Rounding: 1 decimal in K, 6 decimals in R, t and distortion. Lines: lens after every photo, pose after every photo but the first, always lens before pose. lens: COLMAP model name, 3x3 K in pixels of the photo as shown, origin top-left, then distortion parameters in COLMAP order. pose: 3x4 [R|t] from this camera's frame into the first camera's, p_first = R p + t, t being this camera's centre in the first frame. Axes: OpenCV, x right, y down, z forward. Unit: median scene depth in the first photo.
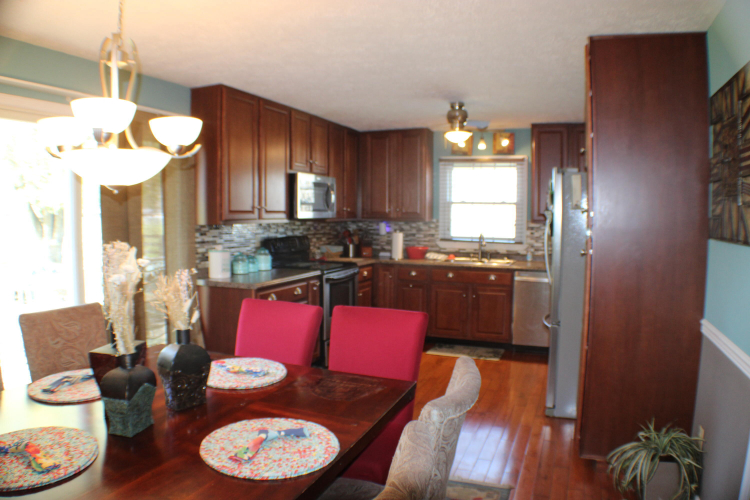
lens RADIAL K [[531.7, 0, 375.0], [0, 531.7, 250.0], [0, 0, 1]] dist [-0.230636, 0.082642]
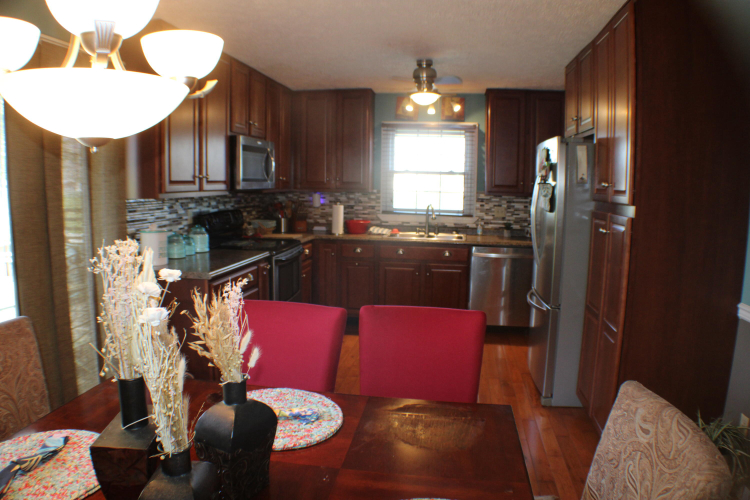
lens RADIAL K [[531.7, 0, 375.0], [0, 531.7, 250.0], [0, 0, 1]] dist [-0.230636, 0.082642]
pose [[0.973137, -0.020965, 0.229270, -0.109145], [0.007279, 0.998149, 0.060376, -0.010629], [-0.230111, -0.057085, 0.971489, 0.117633]]
